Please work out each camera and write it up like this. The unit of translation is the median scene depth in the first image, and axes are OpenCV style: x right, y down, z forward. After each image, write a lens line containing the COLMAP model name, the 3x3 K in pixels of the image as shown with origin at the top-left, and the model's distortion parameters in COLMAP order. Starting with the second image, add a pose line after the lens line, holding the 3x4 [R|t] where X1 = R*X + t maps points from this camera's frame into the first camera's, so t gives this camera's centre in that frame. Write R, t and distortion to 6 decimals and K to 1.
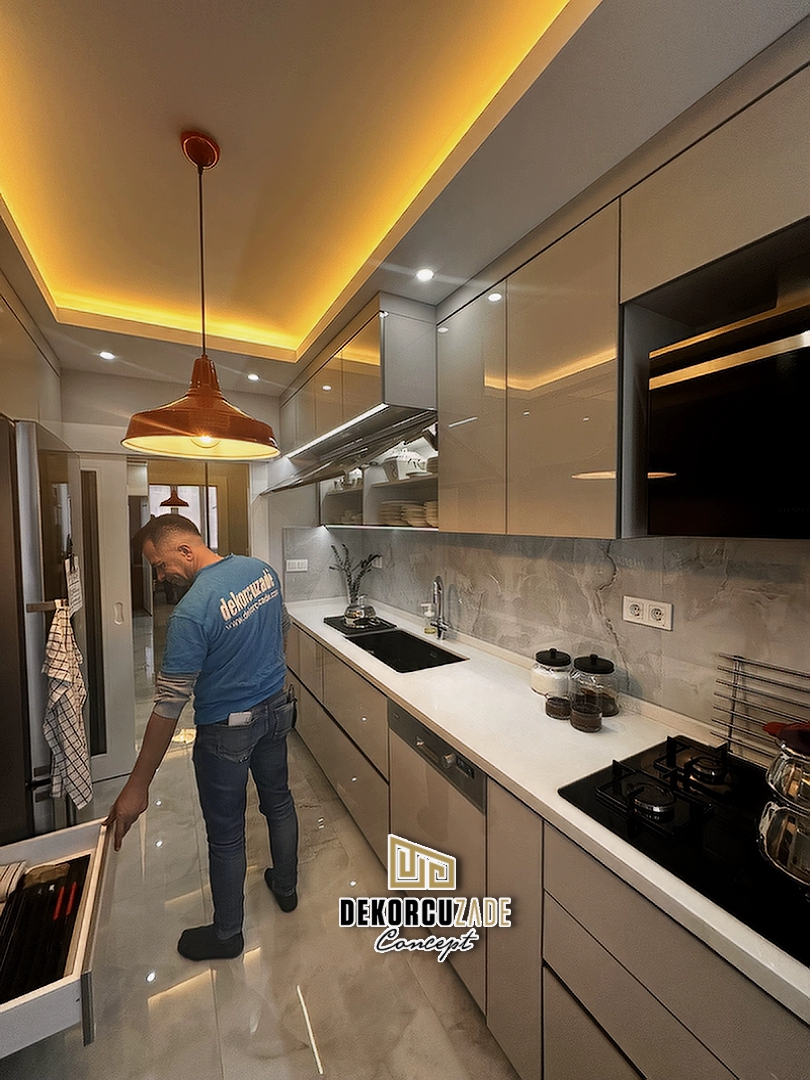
lens RADIAL K [[432.0, 0, 406.4], [0, 432.0, 537.3], [0, 0, 1]] dist [-0.002259, 0.000717]
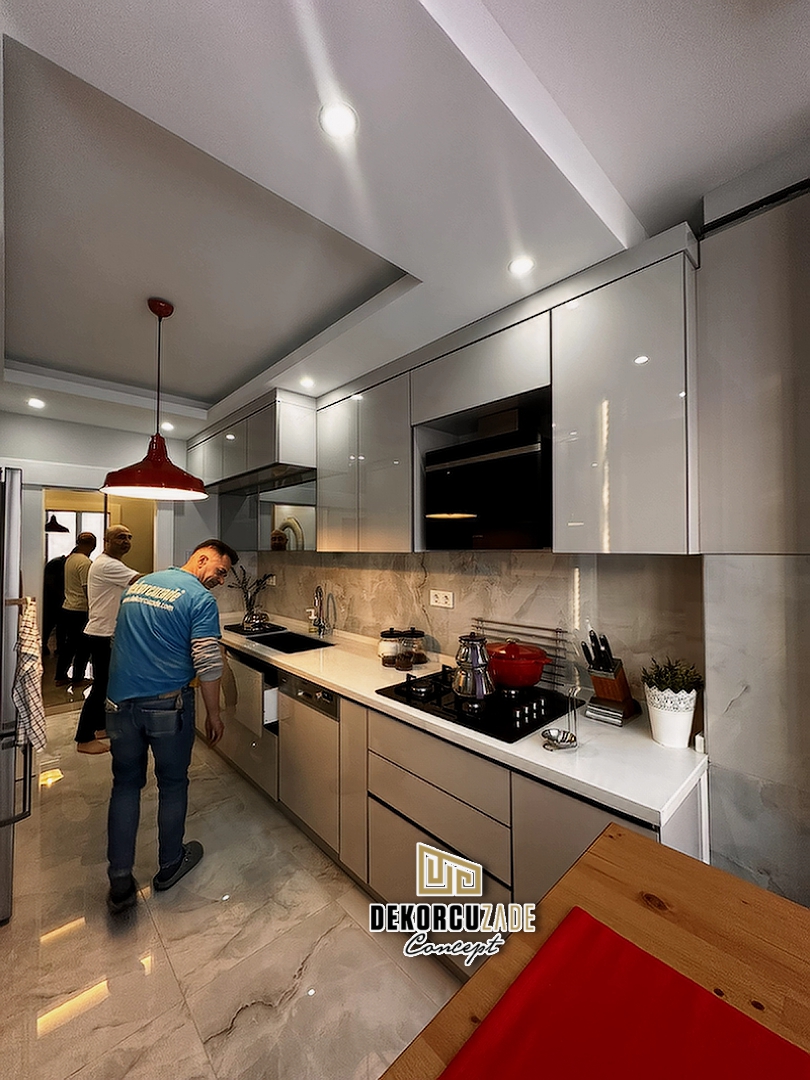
lens RADIAL K [[432.0, 0, 405.6], [0, 432.0, 537.9], [0, 0, 1]] dist [-0.002259, 0.000717]
pose [[0.972082, 0.011771, 0.234348, 0.026805], [0.004611, 0.997590, -0.069234, 0.046494], [-0.234598, 0.068381, 0.969684, -0.501775]]
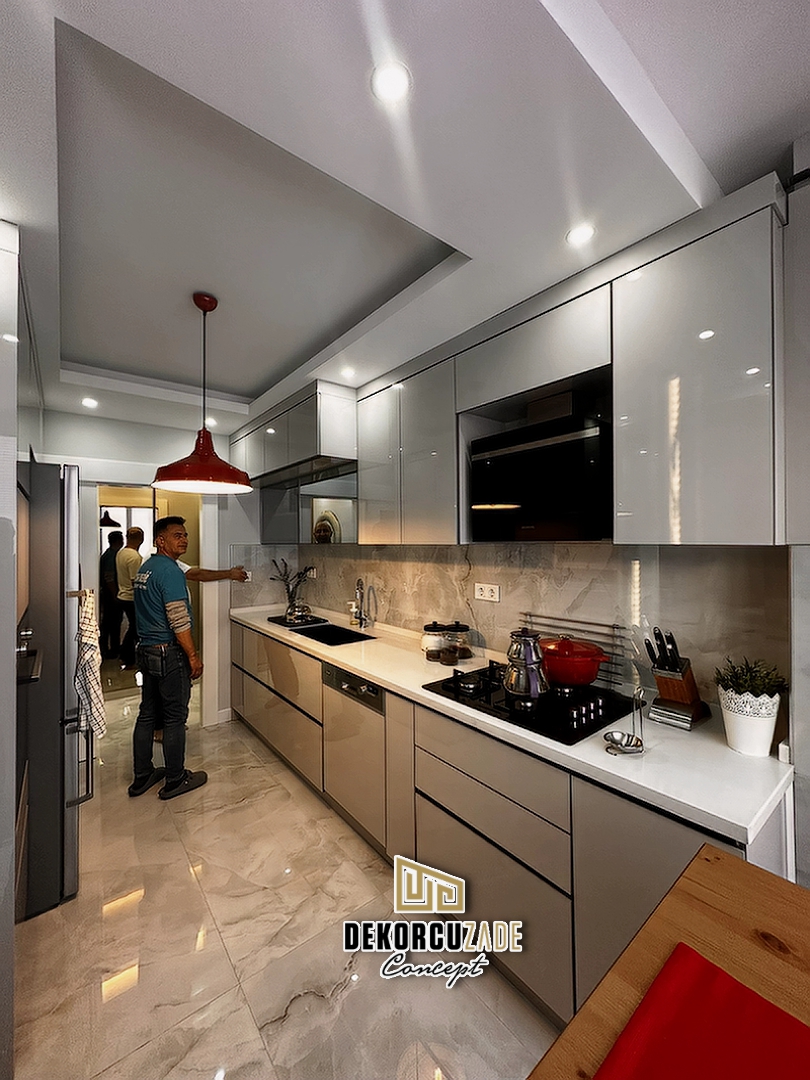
lens RADIAL K [[432.0, 0, 405.6], [0, 432.0, 537.9], [0, 0, 1]] dist [-0.002259, 0.000717]
pose [[0.987428, 0.001890, 0.158058, 0.002857], [0.006424, 0.998623, -0.052075, 0.045681], [-0.157939, 0.052436, 0.986056, -0.465571]]
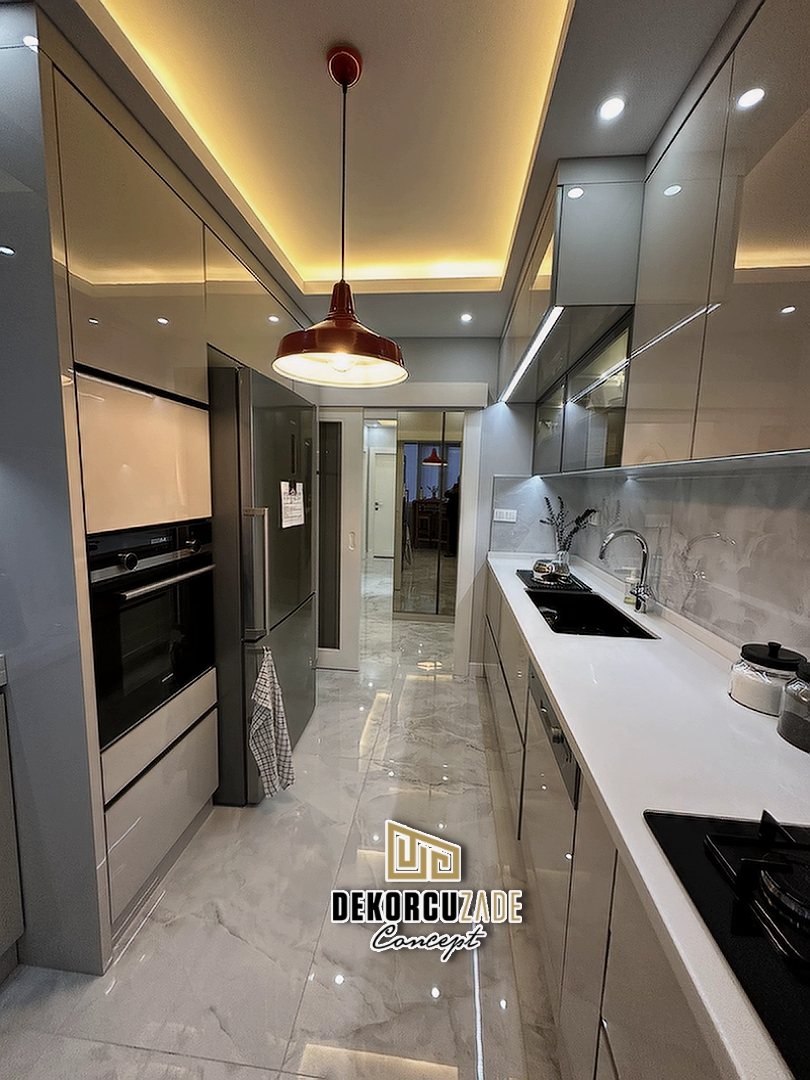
lens RADIAL K [[432.0, 0, 403.7], [0, 432.0, 539.0], [0, 0, 1]] dist [-0.002259, 0.000717]
pose [[0.812382, 0.103712, -0.573829, 0.237928], [-0.057589, 0.993515, 0.098034, 0.068921], [0.580275, -0.046595, 0.813087, 0.147679]]
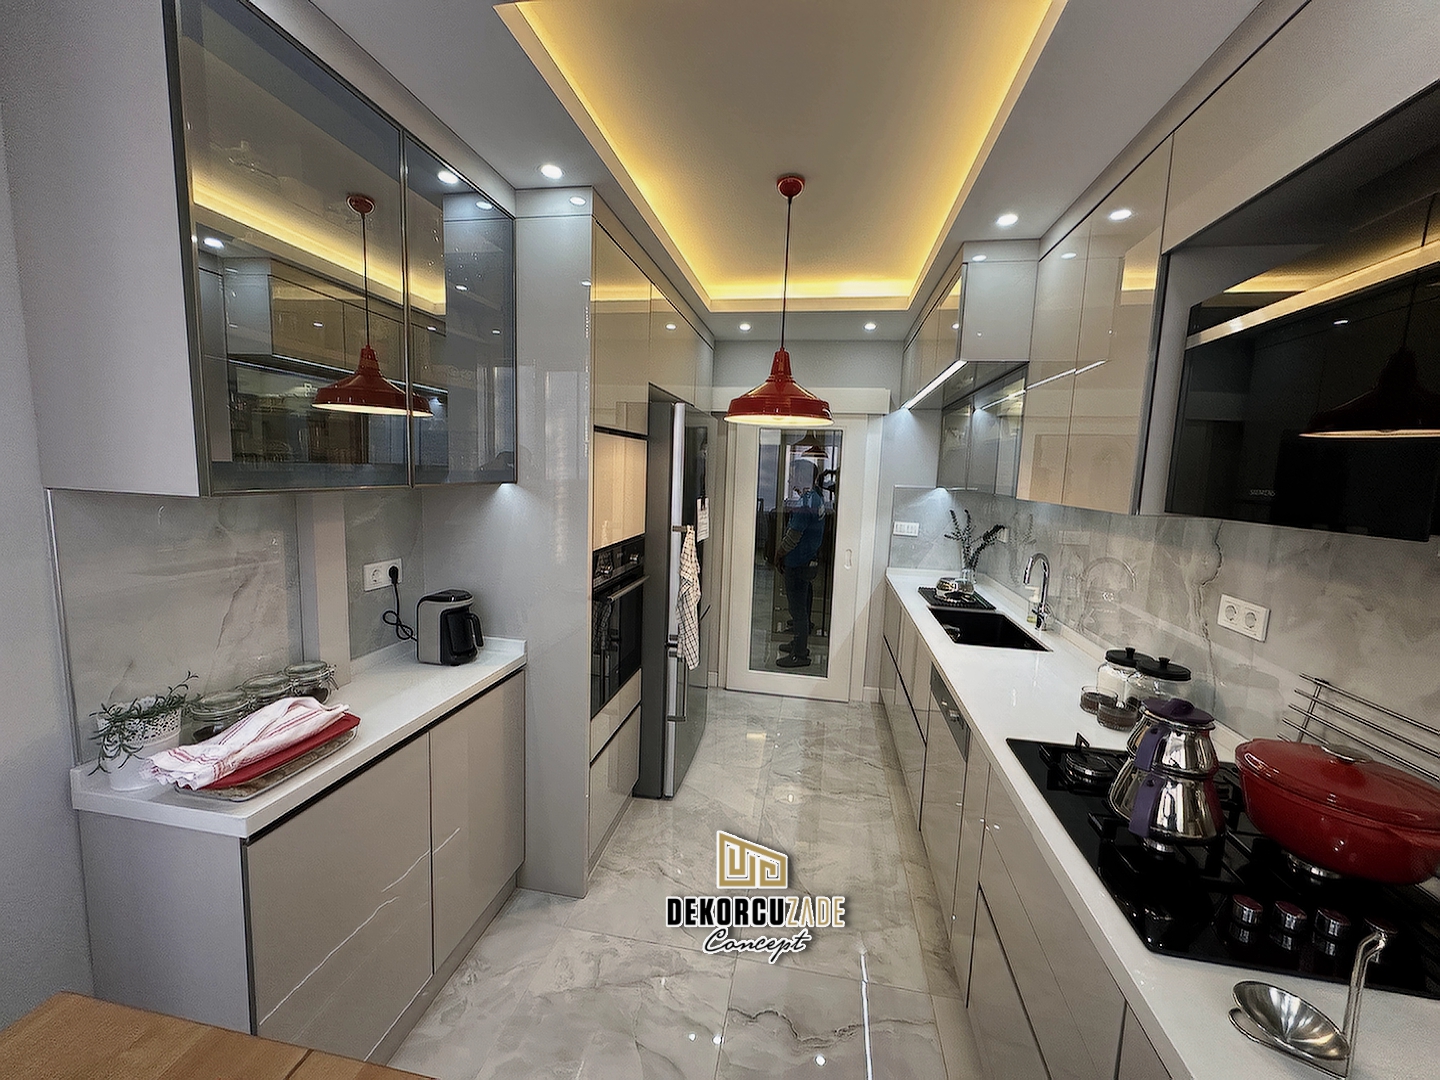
lens RADIAL K [[576.0, 0, 716.4], [0, 576.0, 539.3], [0, 0, 1]] dist [-0.002259, 0.000717]
pose [[0.766174, 0.113745, -0.632487, 0.397995], [-0.069020, 0.993083, 0.094984, 0.000163], [0.638916, -0.029120, 0.768725, -0.348947]]
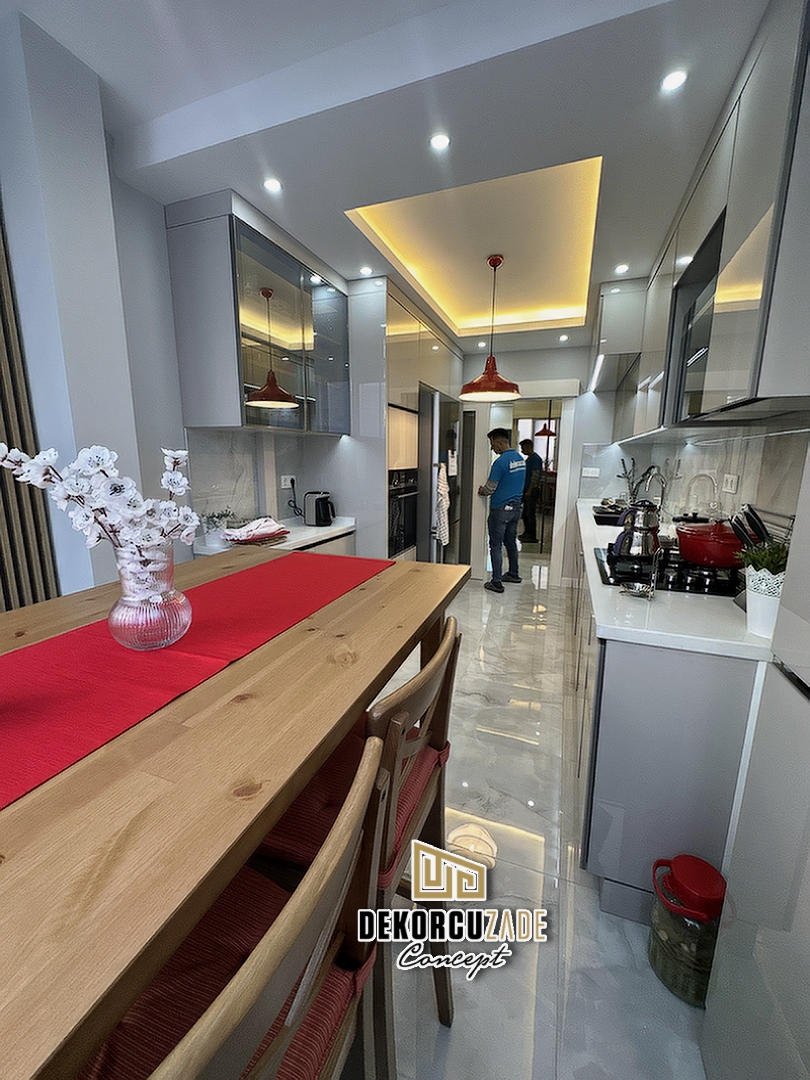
lens RADIAL K [[432.0, 0, 404.6], [0, 432.0, 538.3], [0, 0, 1]] dist [-0.002259, 0.000717]
pose [[0.643209, 0.152269, -0.750398, 0.823816], [-0.042767, 0.985641, 0.163346, 0.140712], [0.764496, -0.072973, 0.640485, -0.669054]]
